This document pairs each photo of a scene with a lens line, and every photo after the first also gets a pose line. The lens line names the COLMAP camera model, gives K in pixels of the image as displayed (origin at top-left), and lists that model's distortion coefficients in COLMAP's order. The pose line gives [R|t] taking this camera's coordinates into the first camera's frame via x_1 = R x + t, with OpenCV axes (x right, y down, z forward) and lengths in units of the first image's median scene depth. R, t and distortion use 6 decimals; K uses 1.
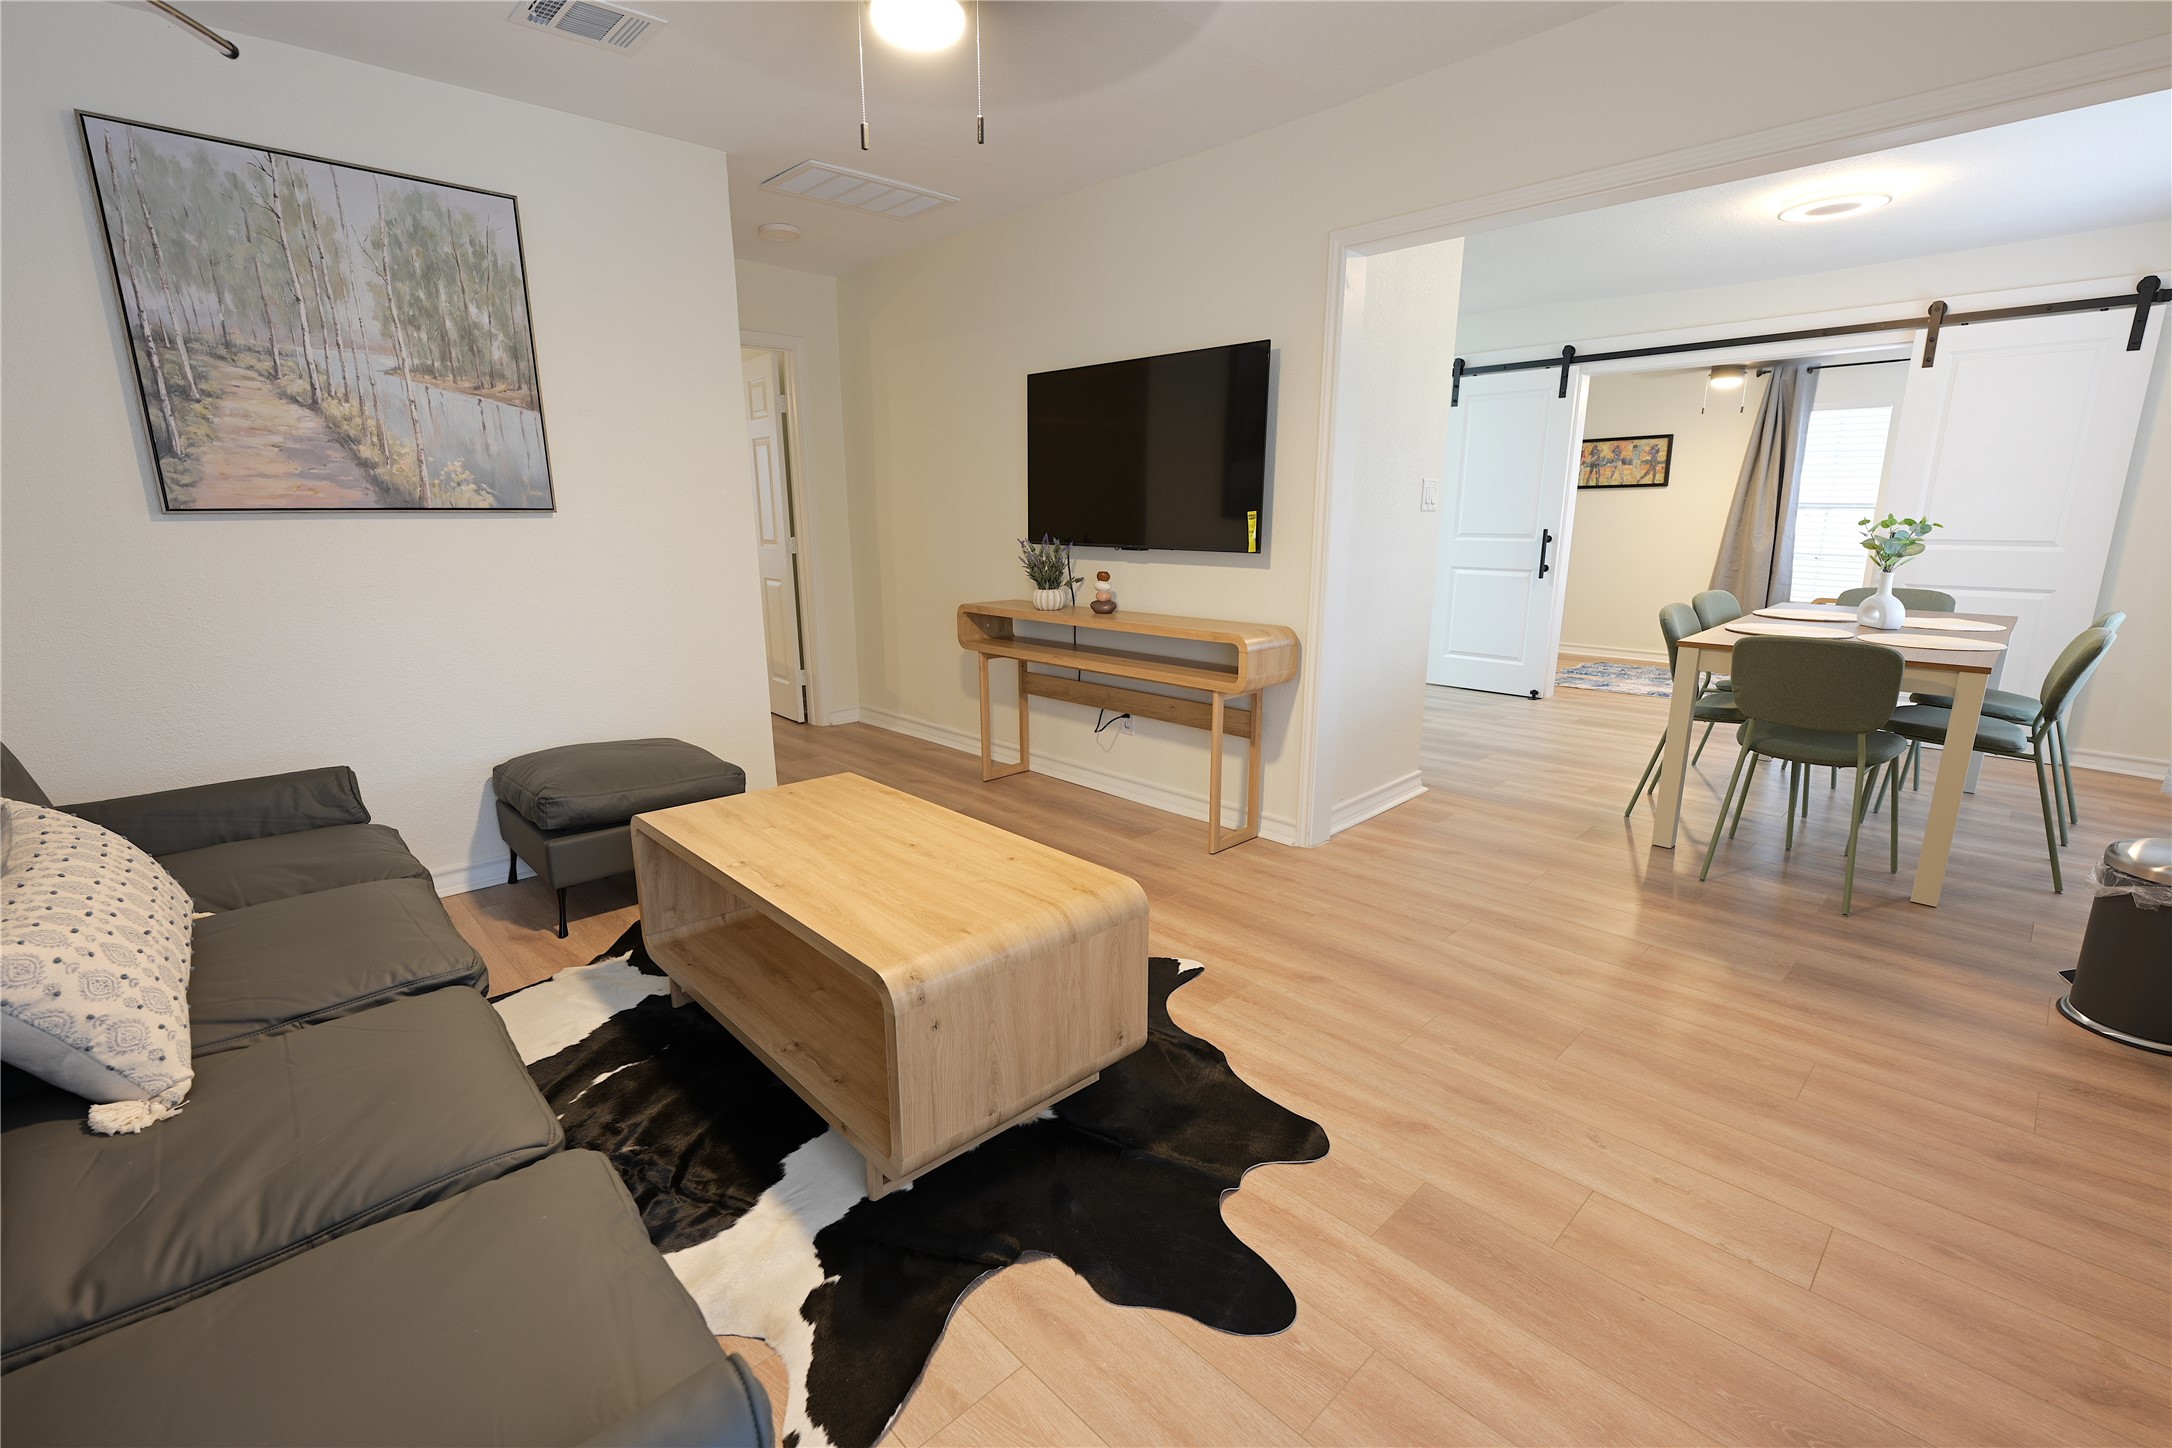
lens RADIAL K [[958.4, 0, 1086.0], [0, 958.4, 724.0], [0, 0, 1]] dist [0.003344, 0.000363]
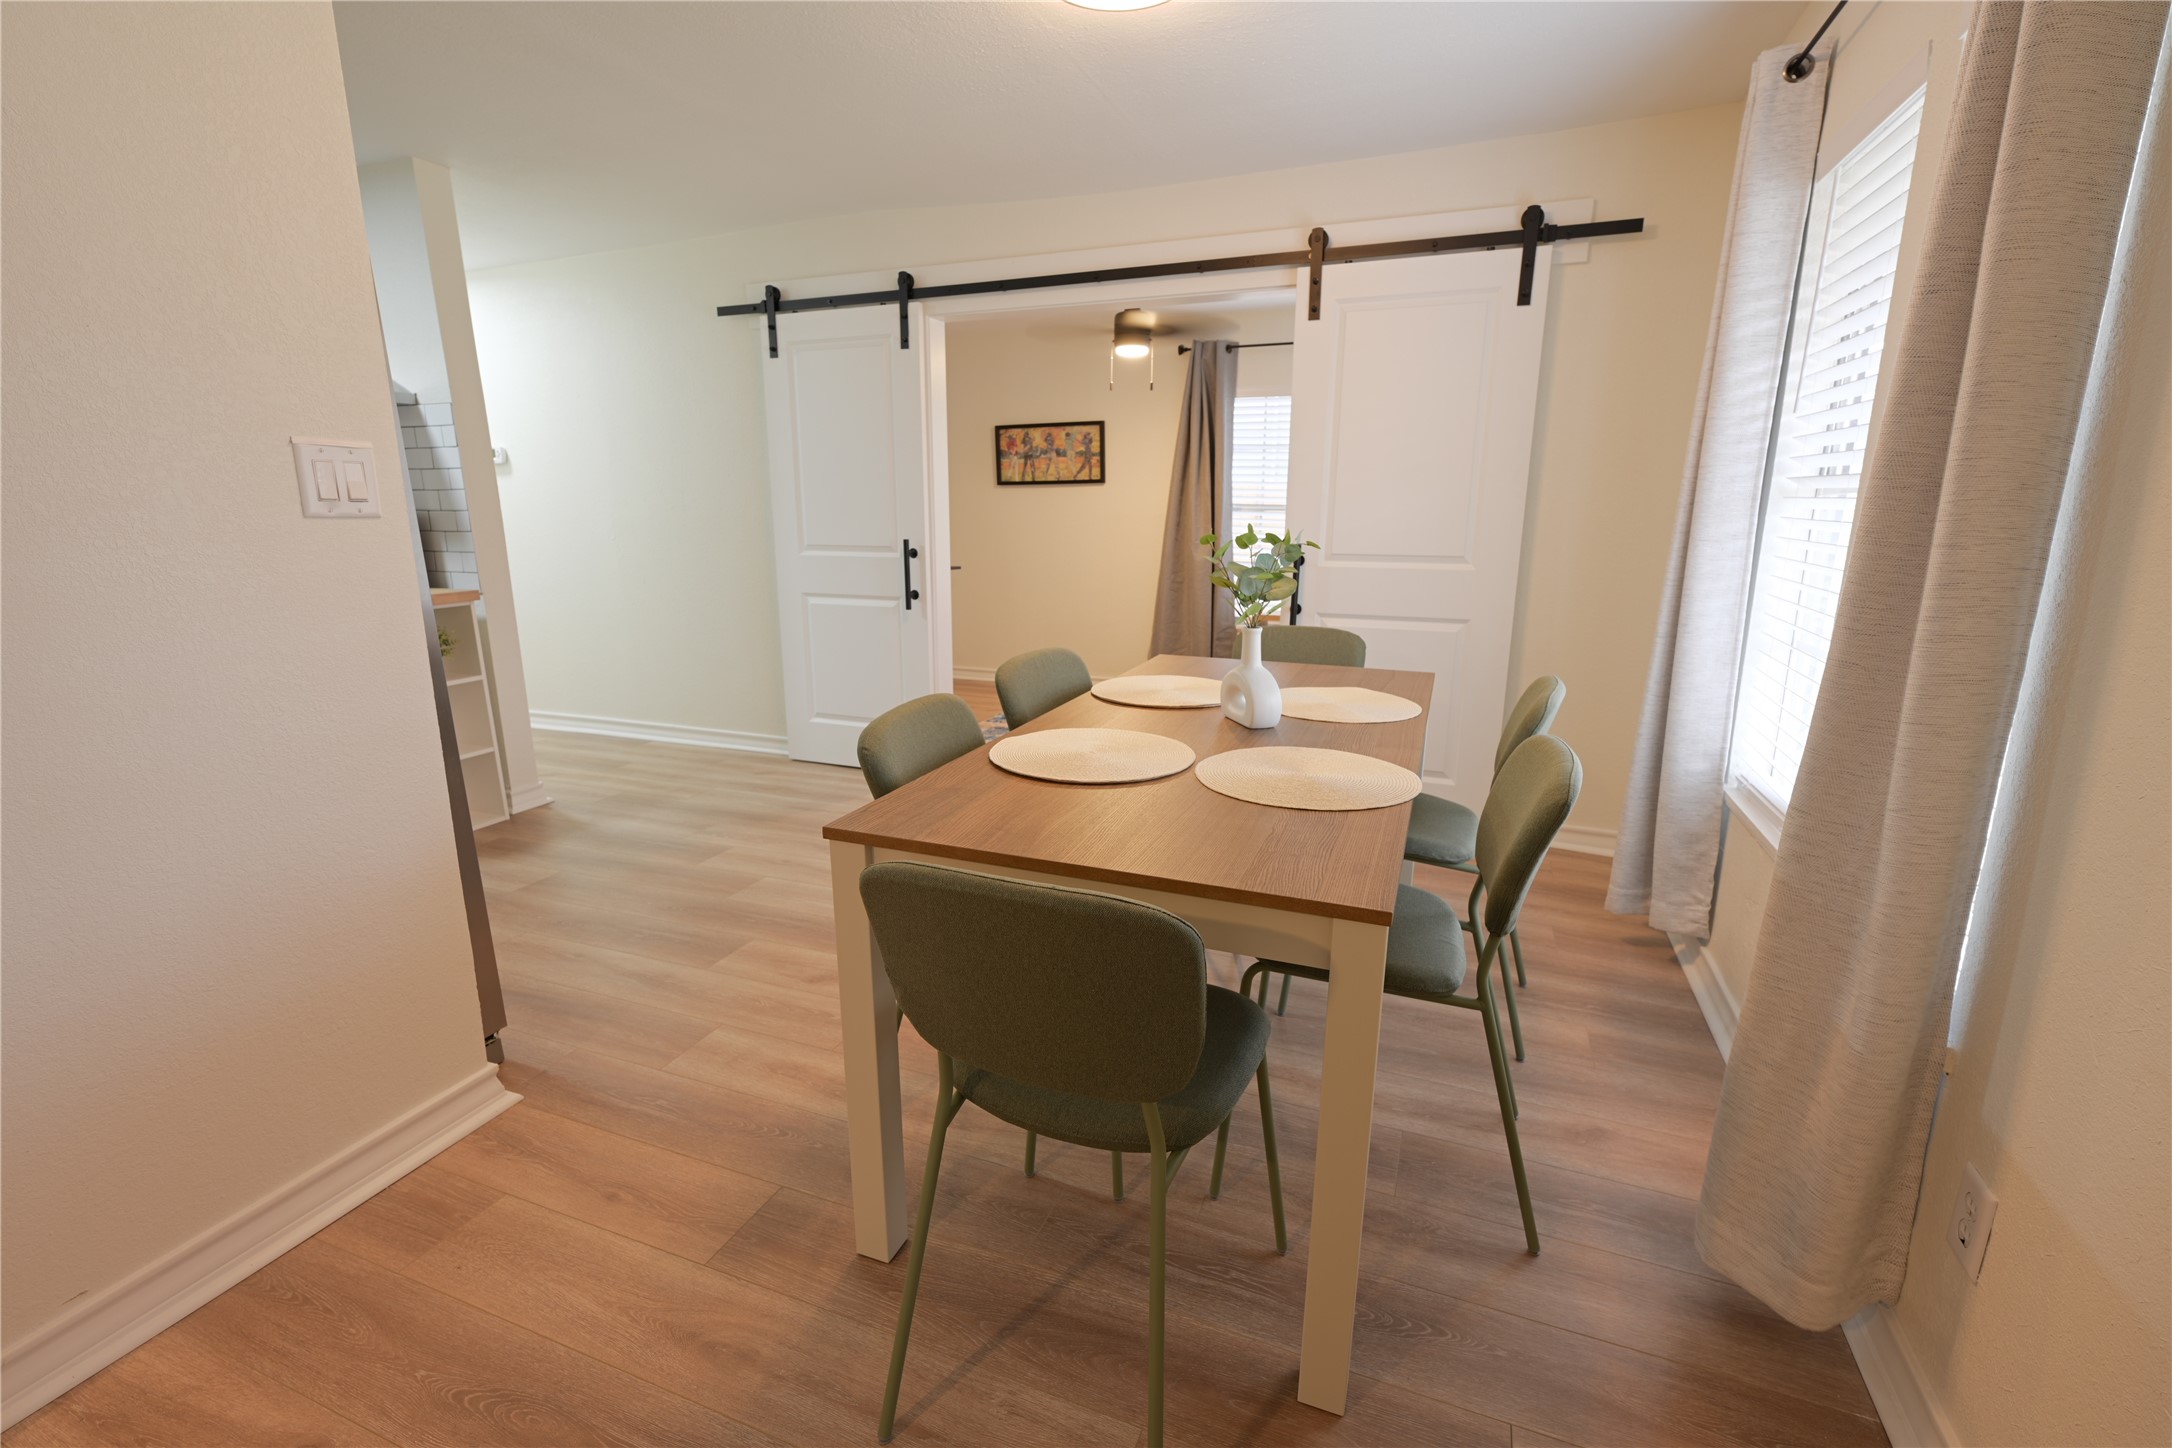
lens RADIAL K [[958.4, 0, 1086.0], [0, 958.4, 724.0], [0, 0, 1]] dist [0.003344, 0.000363]
pose [[0.913219, -0.085136, 0.398476, 0.307008], [0.084332, 0.996245, 0.019581, -0.071840], [-0.398647, 0.015723, 0.916970, 0.311212]]
